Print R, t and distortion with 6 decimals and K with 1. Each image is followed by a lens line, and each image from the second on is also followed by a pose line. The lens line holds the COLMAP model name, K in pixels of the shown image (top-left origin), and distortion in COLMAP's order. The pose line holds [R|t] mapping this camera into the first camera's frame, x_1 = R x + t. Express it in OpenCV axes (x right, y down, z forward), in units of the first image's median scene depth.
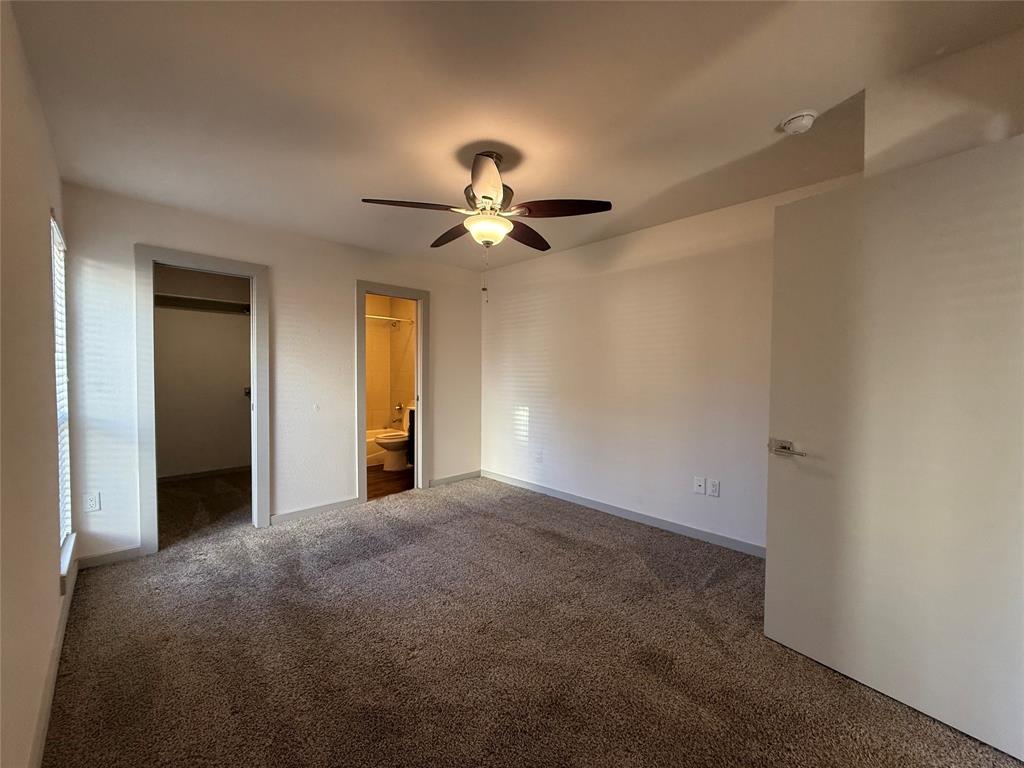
lens RADIAL K [[408.3, 0, 510.8], [0, 408.3, 382.6], [0, 0, 1]] dist [-0.001168, 0.000271]
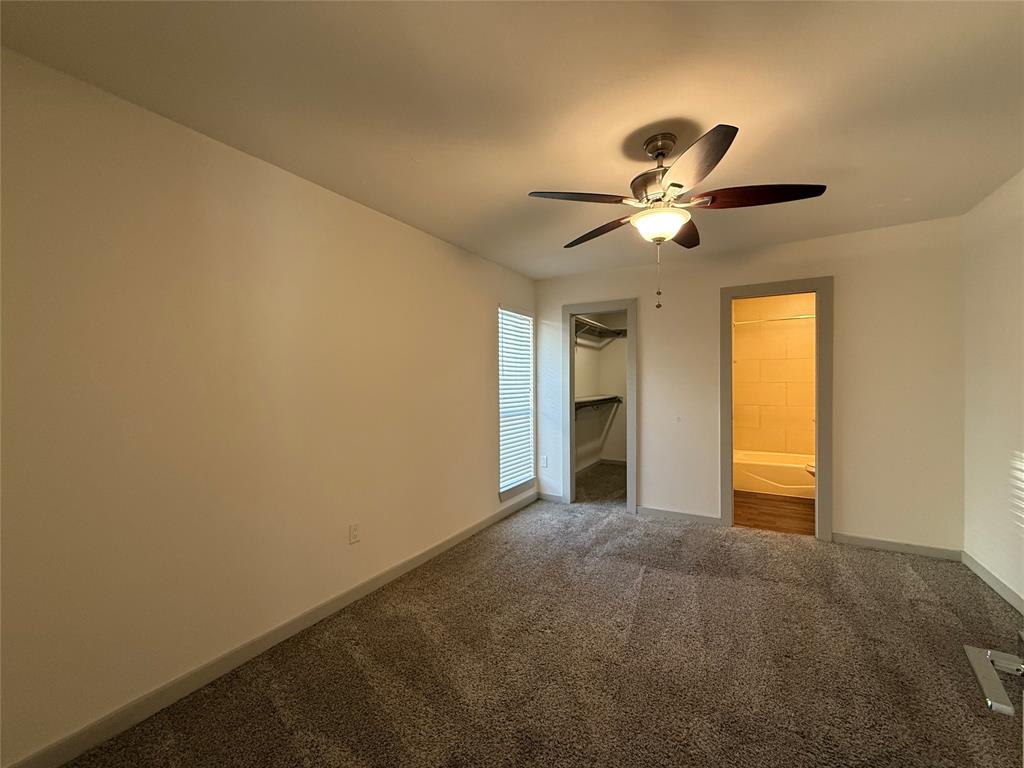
lens RADIAL K [[408.3, 0, 510.8], [0, 408.3, 382.6], [0, 0, 1]] dist [-0.001168, 0.000271]
pose [[0.267287, -0.002961, -0.963612, 0.510750], [-0.020985, 0.999740, -0.008893, -0.016686], [0.963388, 0.022598, 0.267156, 0.346668]]
